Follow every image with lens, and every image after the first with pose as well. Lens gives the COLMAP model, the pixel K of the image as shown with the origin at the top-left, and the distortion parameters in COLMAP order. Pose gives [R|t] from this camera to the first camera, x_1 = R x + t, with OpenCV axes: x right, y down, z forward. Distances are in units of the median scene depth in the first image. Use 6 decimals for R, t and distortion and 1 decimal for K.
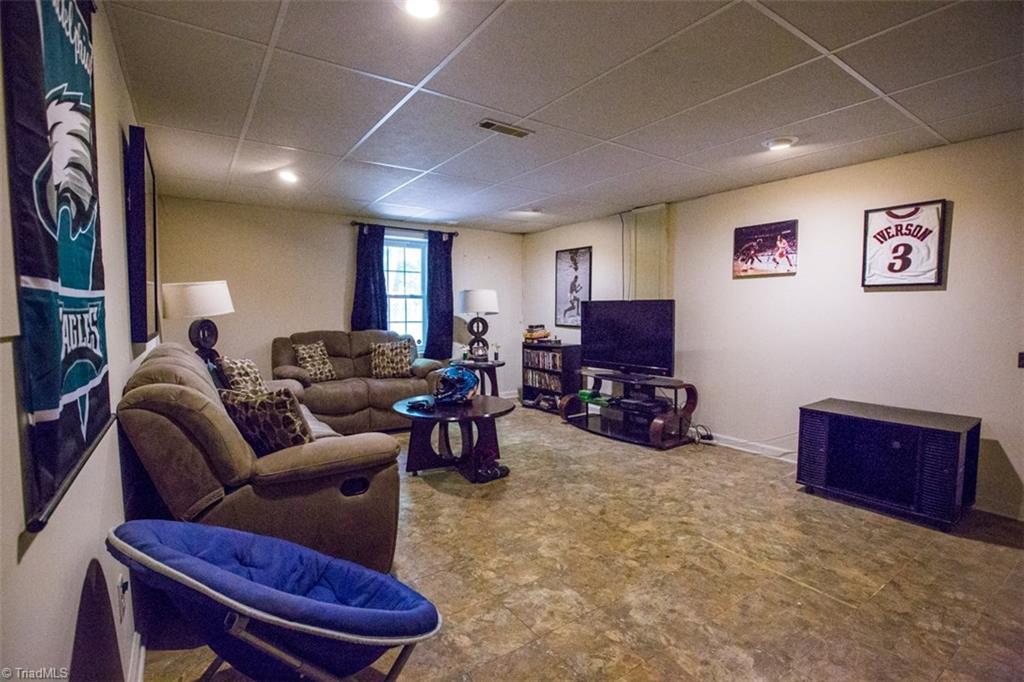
lens RADIAL K [[462.9, 0, 513.5], [0, 462.9, 340.3], [0, 0, 1]] dist [-0.015704, 0.001624]
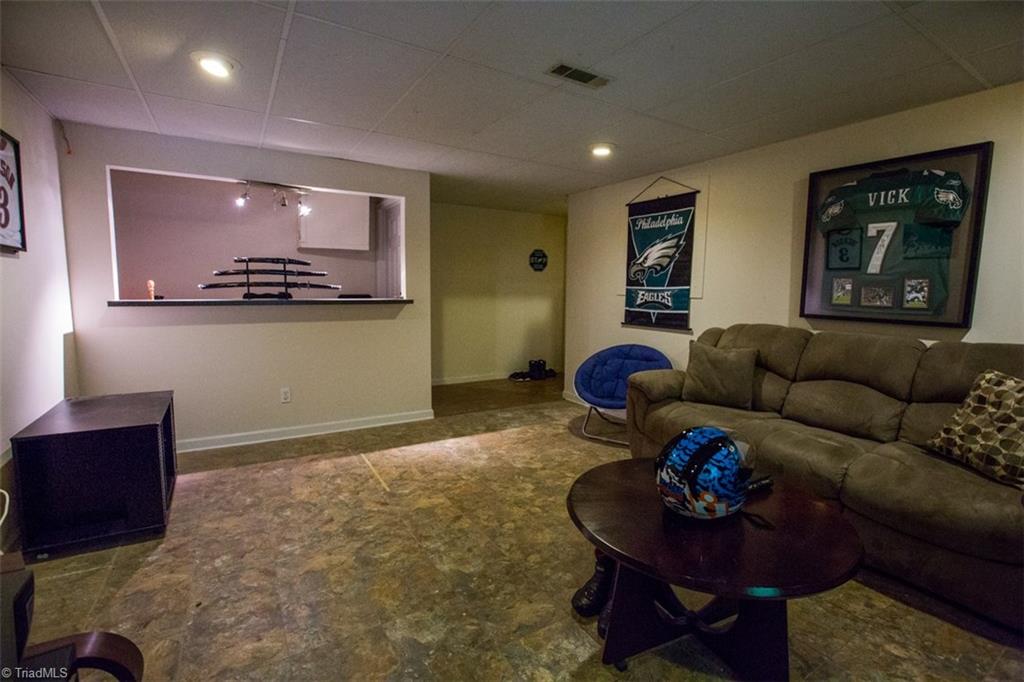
lens RADIAL K [[462.9, 0, 510.1], [0, 462.9, 337.6], [0, 0, 1]] dist [-0.015704, 0.001624]
pose [[-0.998007, -0.024380, 0.058201, 0.047930], [-0.013990, 0.984883, 0.172656, -0.127021], [-0.061530, 0.171497, -0.983261, 1.822934]]
